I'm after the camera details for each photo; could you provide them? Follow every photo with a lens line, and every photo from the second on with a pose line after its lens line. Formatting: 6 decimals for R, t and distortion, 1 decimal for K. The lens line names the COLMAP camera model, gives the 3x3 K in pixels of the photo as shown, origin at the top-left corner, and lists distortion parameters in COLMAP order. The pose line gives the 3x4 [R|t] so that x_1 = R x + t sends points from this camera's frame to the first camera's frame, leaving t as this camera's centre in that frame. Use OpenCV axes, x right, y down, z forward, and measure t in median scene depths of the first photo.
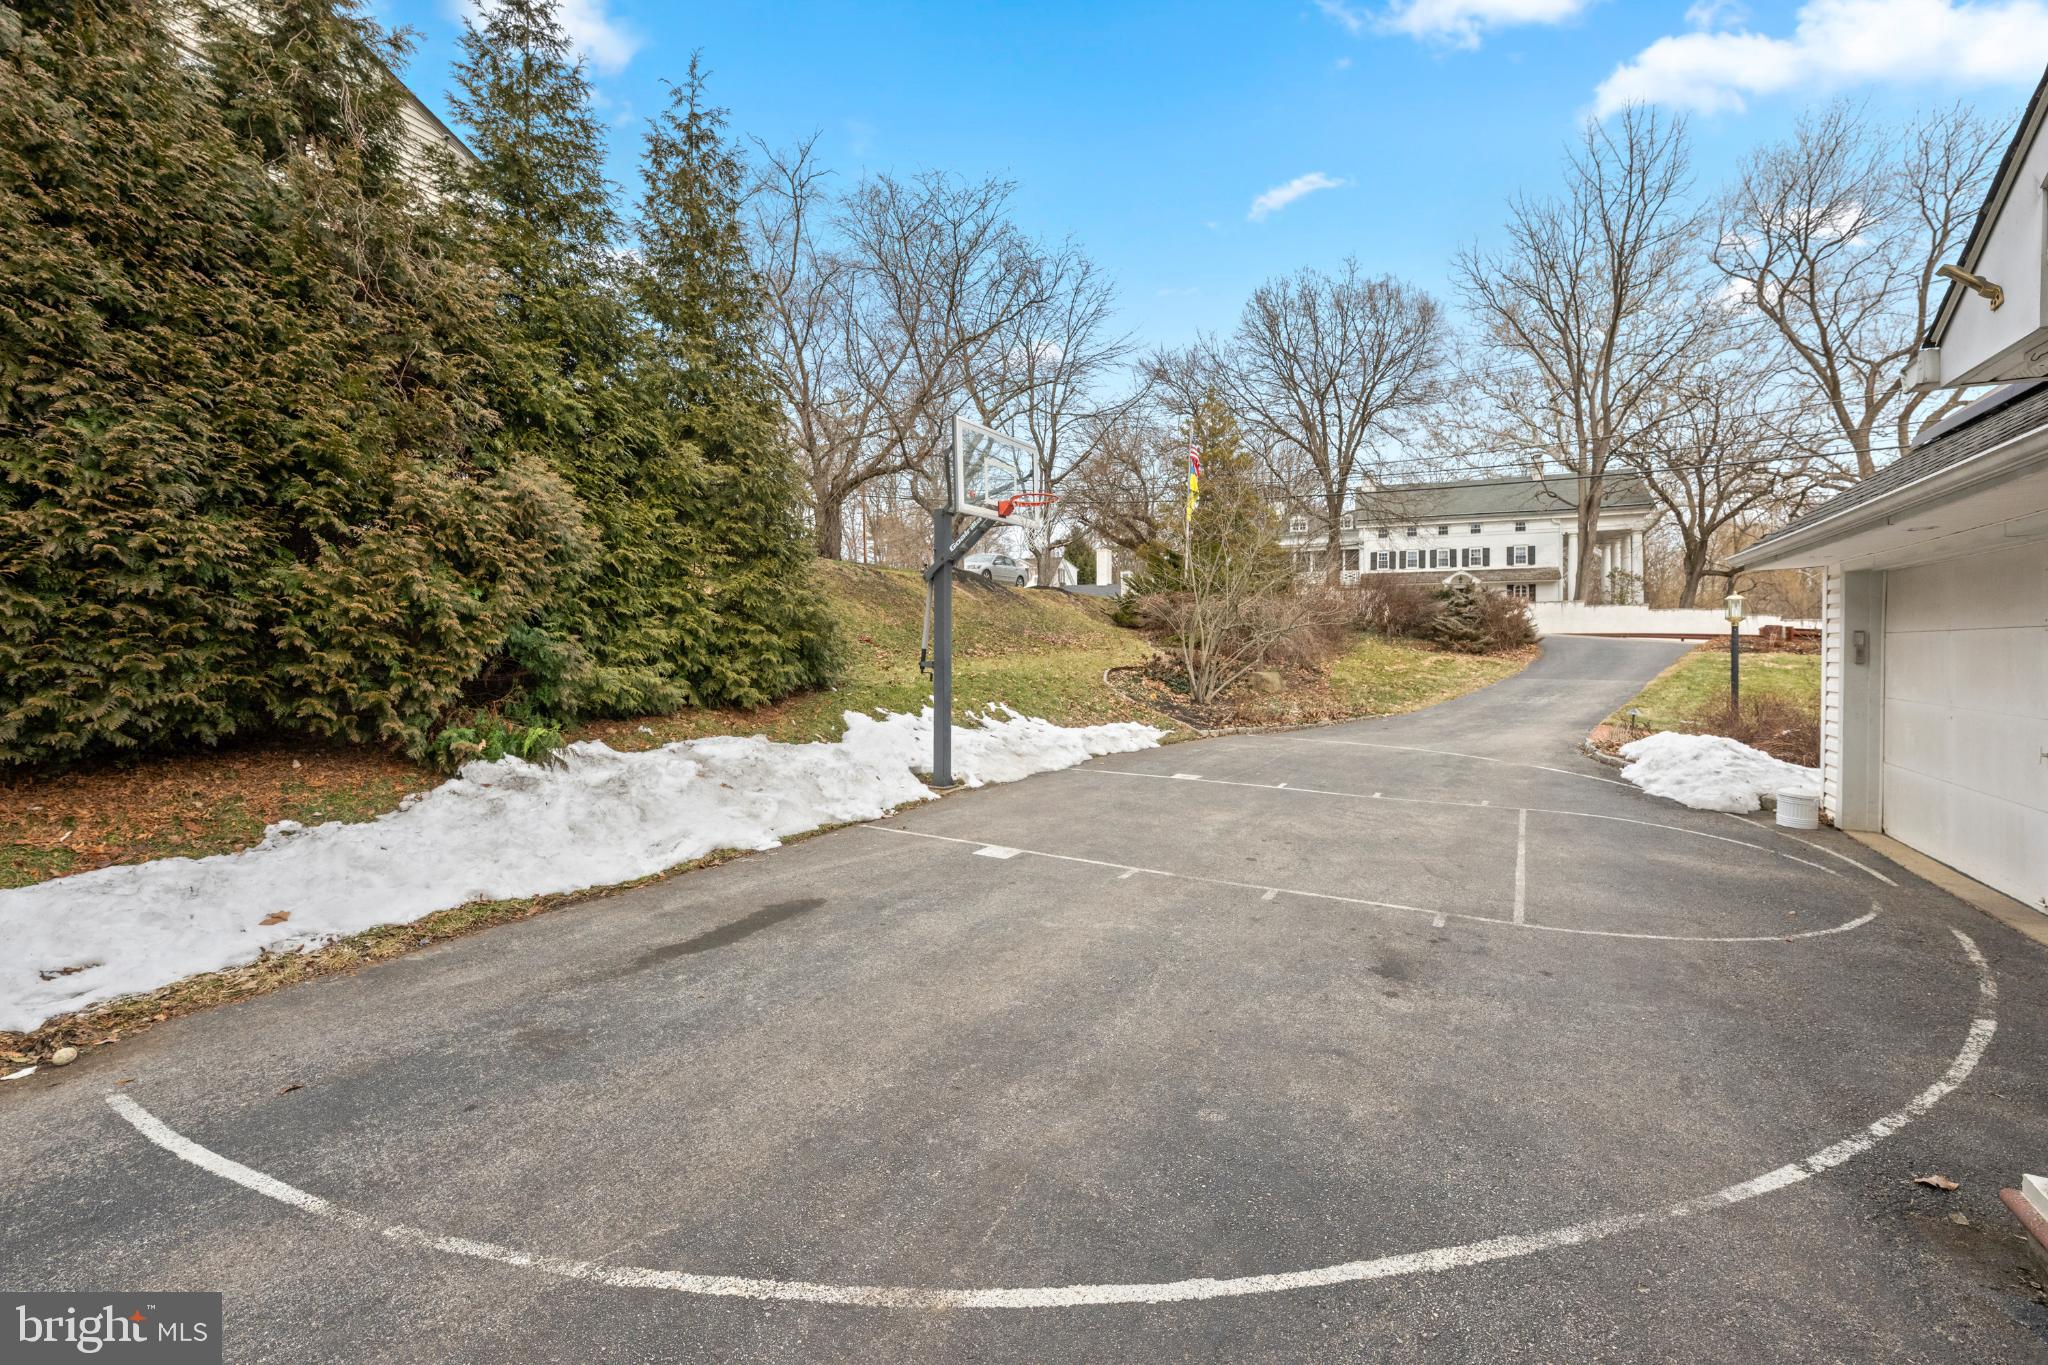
lens RADIAL K [[825.8, 0, 1028.5], [0, 825.8, 647.7], [0, 0, 1]] dist [-0.000801, -0.000053]
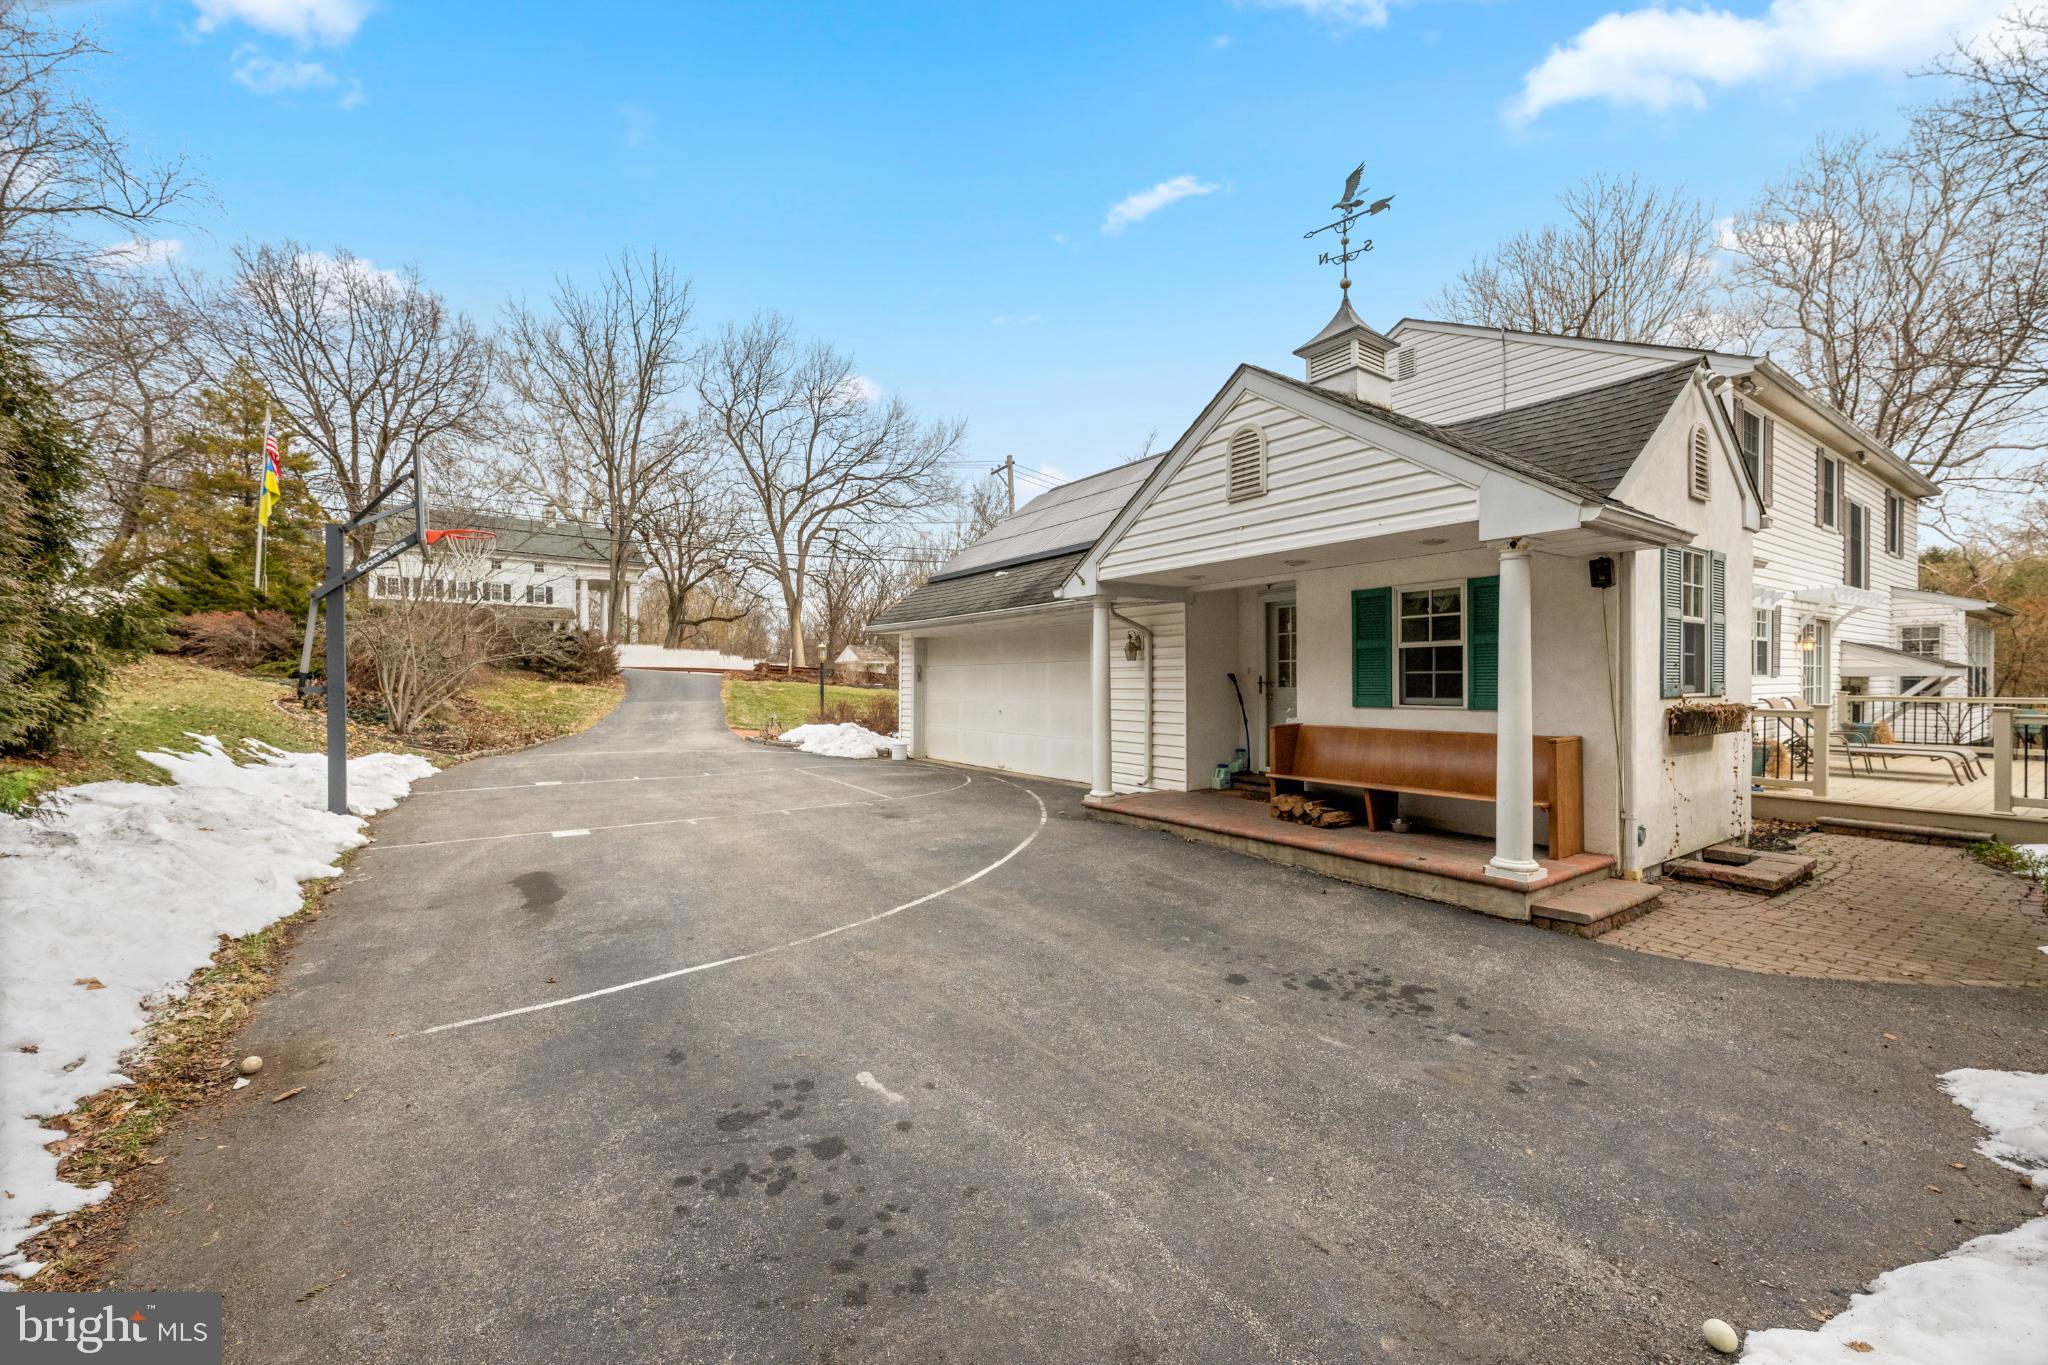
lens RADIAL K [[825.8, 0, 1028.2], [0, 825.8, 680.3], [0, 0, 1]] dist [-0.000801, -0.000053]
pose [[0.406763, -0.003965, 0.913525, -0.822392], [0.006142, 0.999980, 0.001605, 0.016925], [-0.913513, 0.004958, 0.406779, -0.129301]]
